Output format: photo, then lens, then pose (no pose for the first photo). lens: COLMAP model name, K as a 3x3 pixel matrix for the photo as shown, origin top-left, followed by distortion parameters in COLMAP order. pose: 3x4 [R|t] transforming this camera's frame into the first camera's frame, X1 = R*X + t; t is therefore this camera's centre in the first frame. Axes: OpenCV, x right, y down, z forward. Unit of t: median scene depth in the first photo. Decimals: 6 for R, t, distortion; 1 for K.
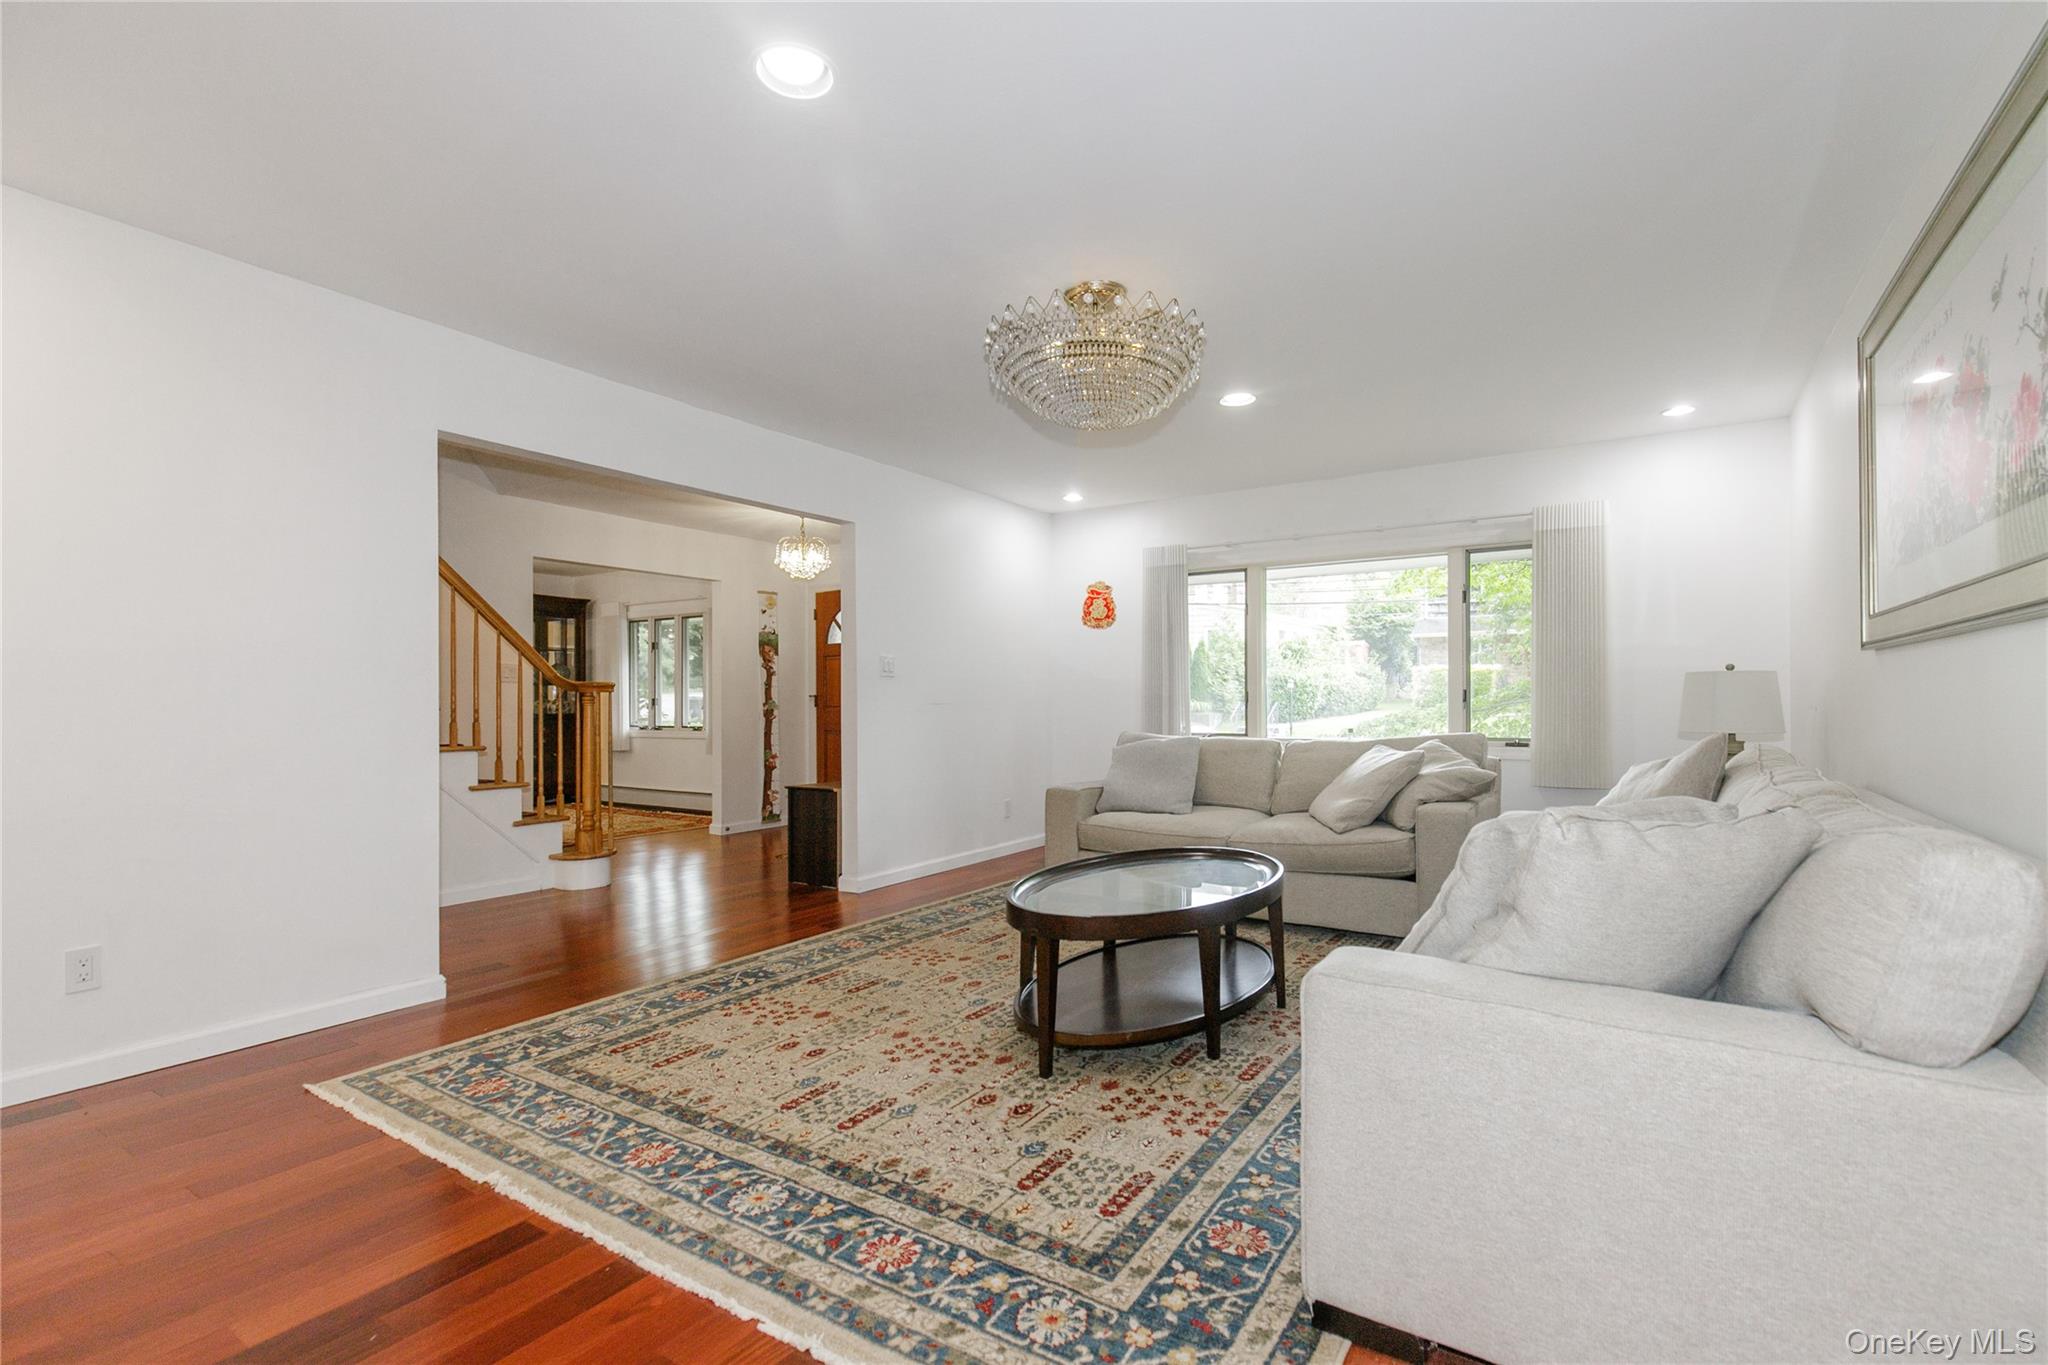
lens RADIAL K [[940.9, 0, 1037.9], [0, 940.9, 693.1], [0, 0, 1]] dist [0.003829, 0.000305]
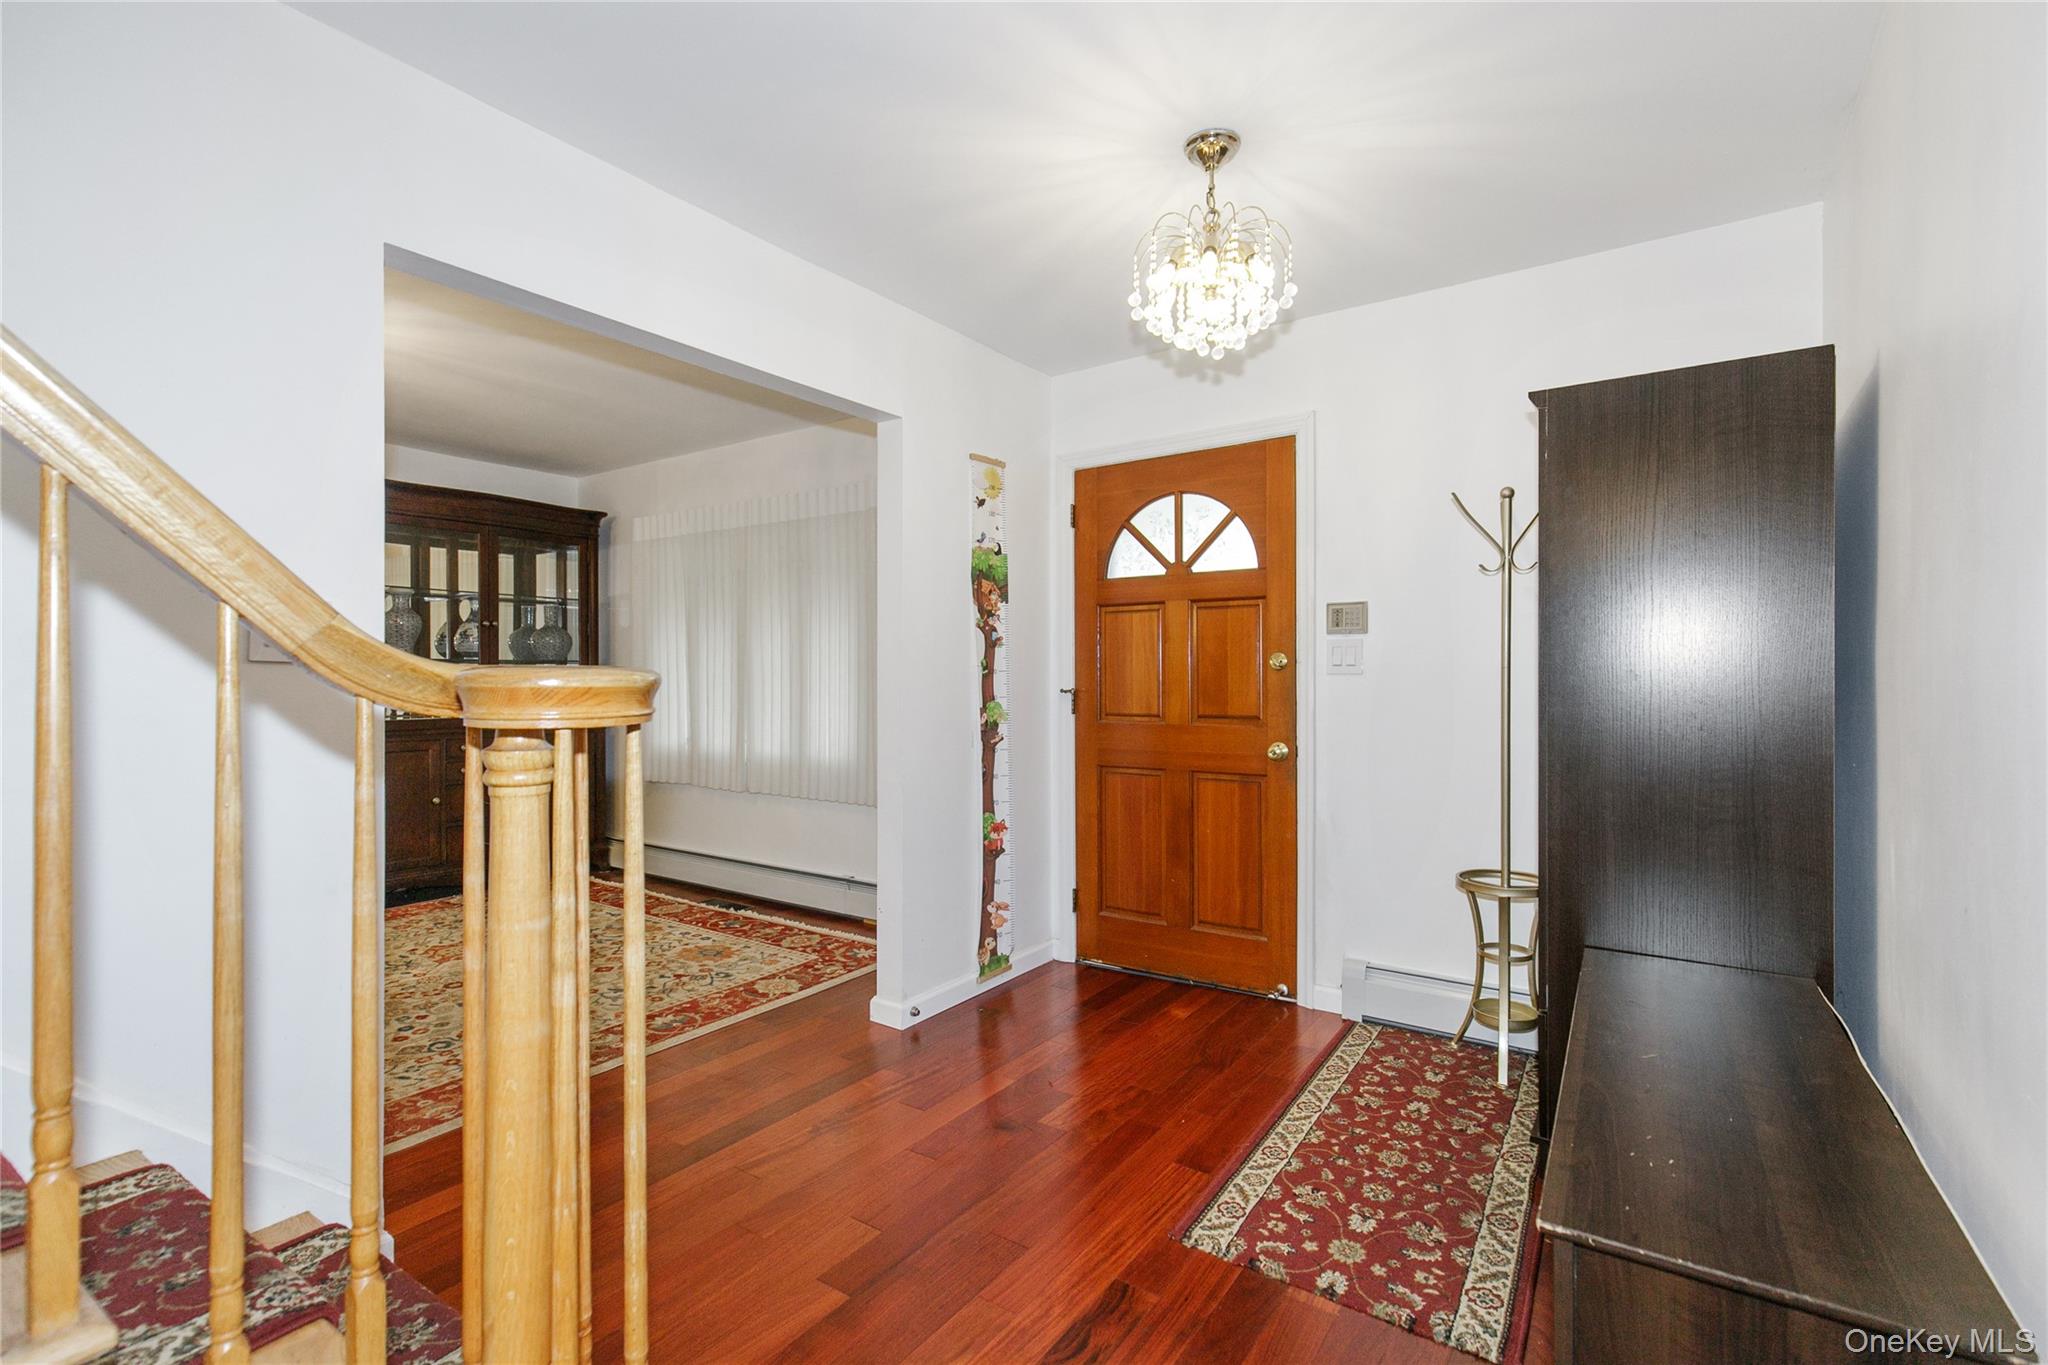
lens RADIAL K [[940.9, 0, 1027.2], [0, 940.9, 674.6], [0, 0, 1]] dist [0.003829, 0.000305]
pose [[0.999385, 0.003836, -0.034863, -0.309727], [-0.003511, 0.999950, 0.009378, -0.011809], [0.034897, -0.009250, 0.999348, 0.679095]]
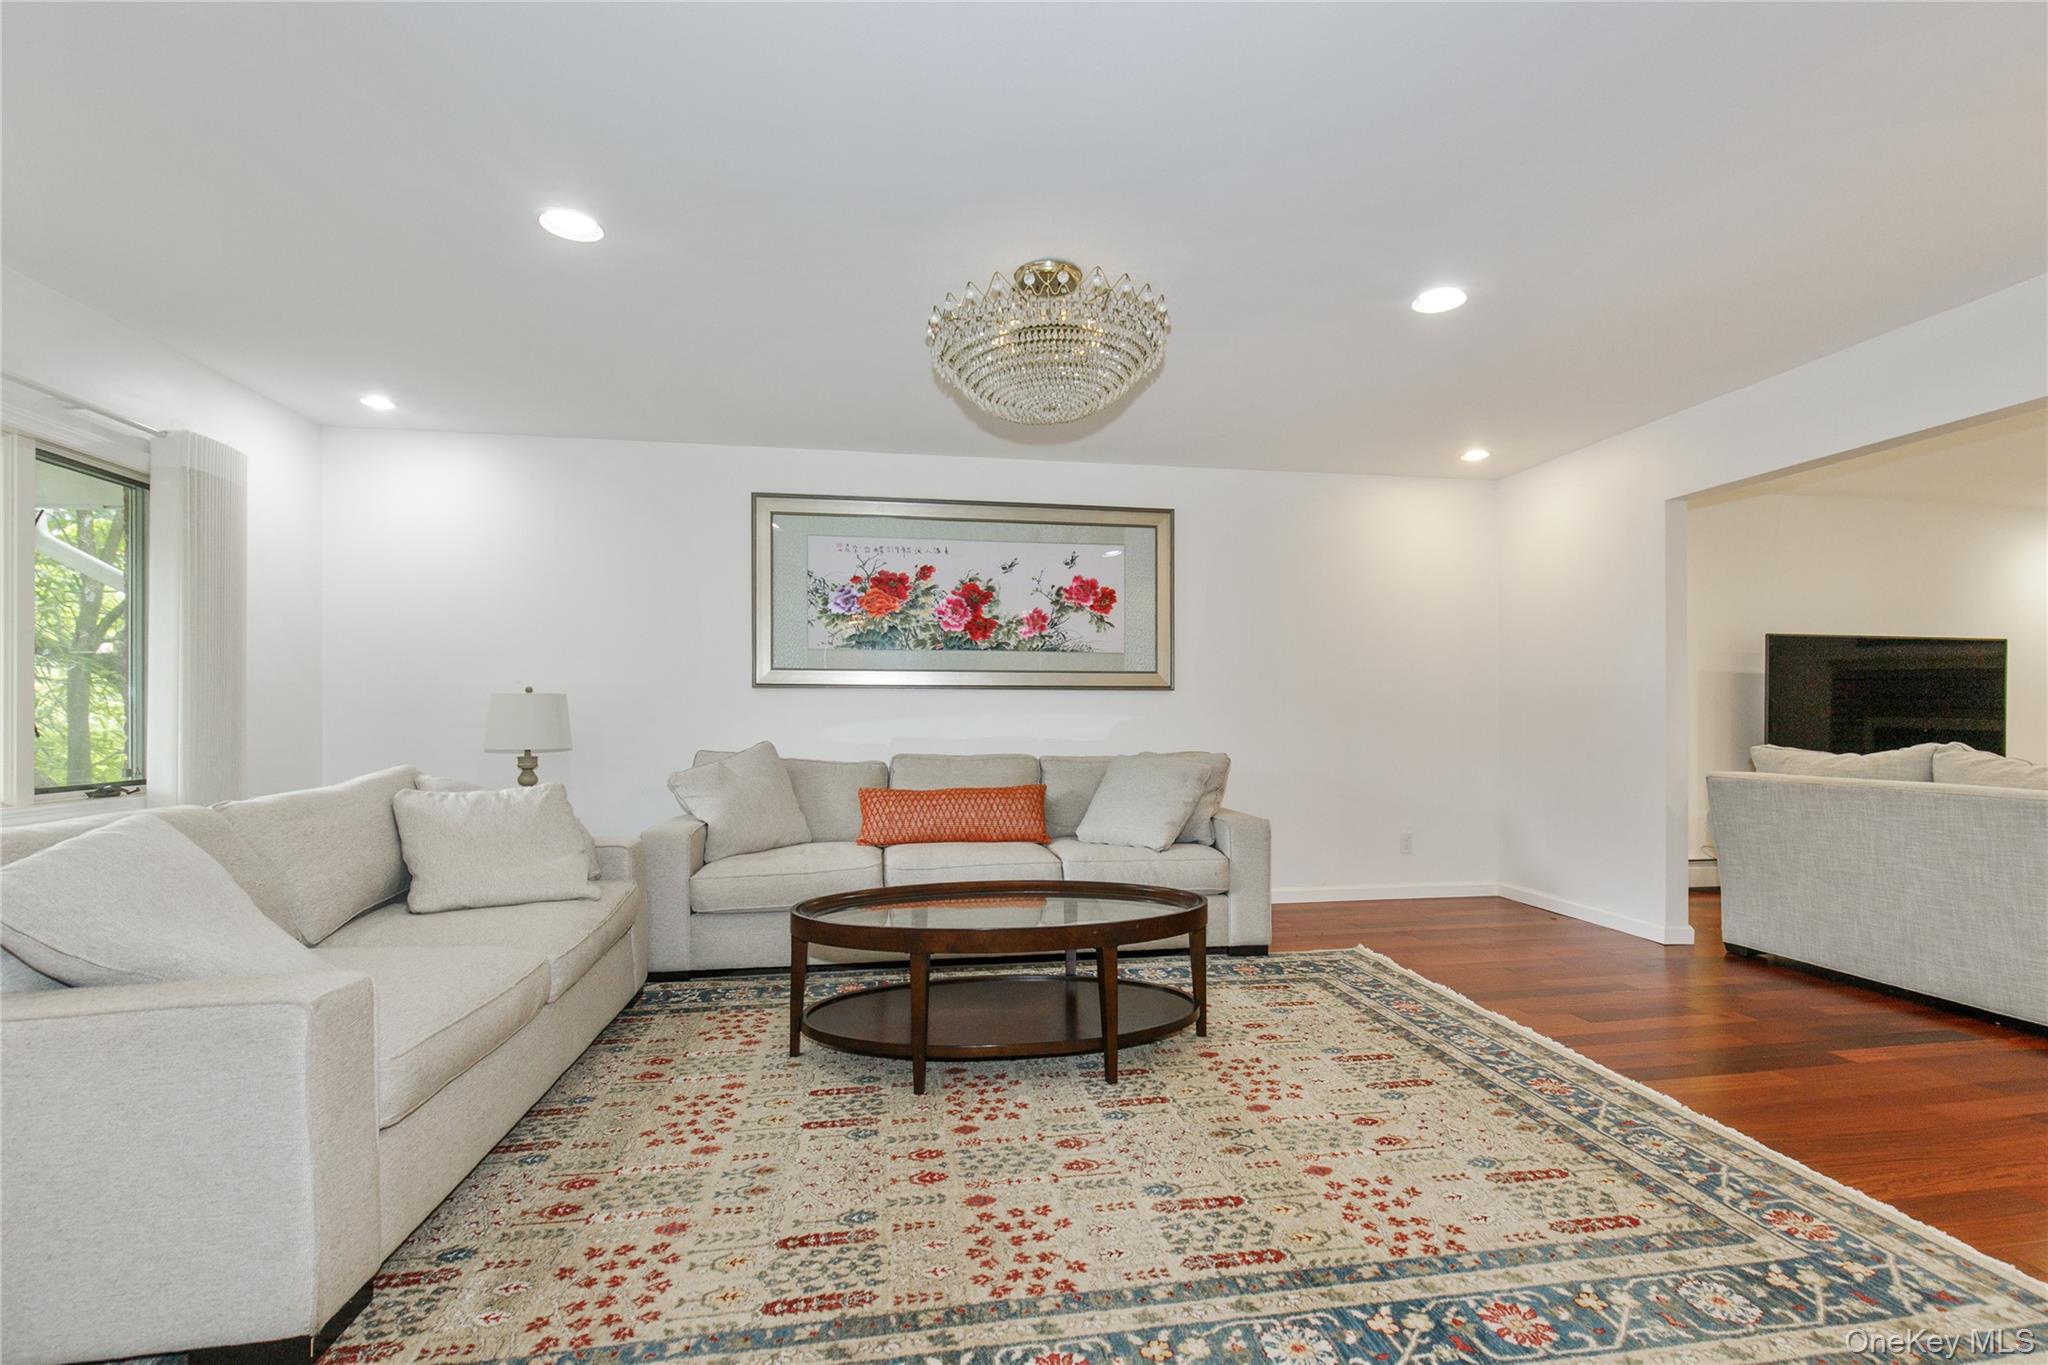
lens RADIAL K [[940.9, 0, 1043.9], [0, 940.9, 702.3], [0, 0, 1]] dist [0.003829, 0.000305]
pose [[-0.683812, 0.015142, 0.729501, -0.593189], [-0.002291, 0.999735, -0.022898, 0.013553], [-0.729655, -0.017329, -0.683596, 1.603402]]
